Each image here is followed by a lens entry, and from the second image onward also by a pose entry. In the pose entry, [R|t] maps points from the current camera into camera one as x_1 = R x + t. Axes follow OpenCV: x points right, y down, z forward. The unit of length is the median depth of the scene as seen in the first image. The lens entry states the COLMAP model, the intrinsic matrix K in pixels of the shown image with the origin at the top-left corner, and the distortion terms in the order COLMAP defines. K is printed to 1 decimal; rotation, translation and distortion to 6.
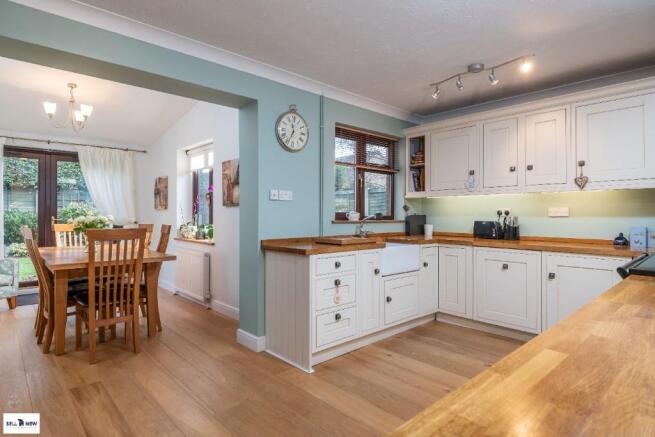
lens RADIAL K [[358.6, 0, 327.5], [0, 358.6, 218.5], [0, 0, 1]] dist [0.002320, -0.000145]
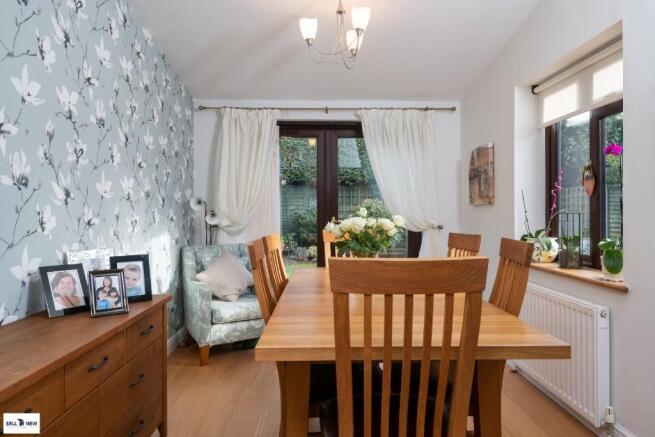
lens RADIAL K [[449.2, 0, 327.5], [0, 449.2, 218.5], [0, 0, 1]] dist [-0.003693, -0.000962]
pose [[0.750608, 0.004522, -0.660733, -0.280877], [-0.003351, 0.999990, 0.003036, -0.007834], [0.660740, -0.000065, 0.750615, 0.491552]]
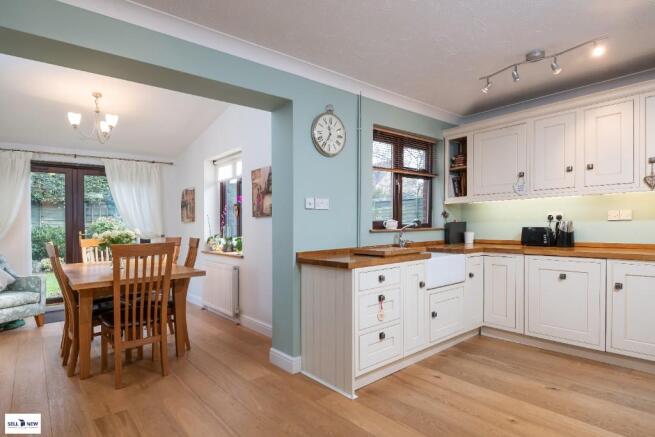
lens RADIAL K [[355.1, 0, 335.7], [0, 355.1, 217.5], [0, 0, 1]] dist [0.002701, 0.000296]
pose [[0.999114, -0.021960, -0.035897, -0.040665], [0.020927, 0.999363, -0.028912, -0.001378], [0.036509, 0.028135, 0.998937, 0.072471]]
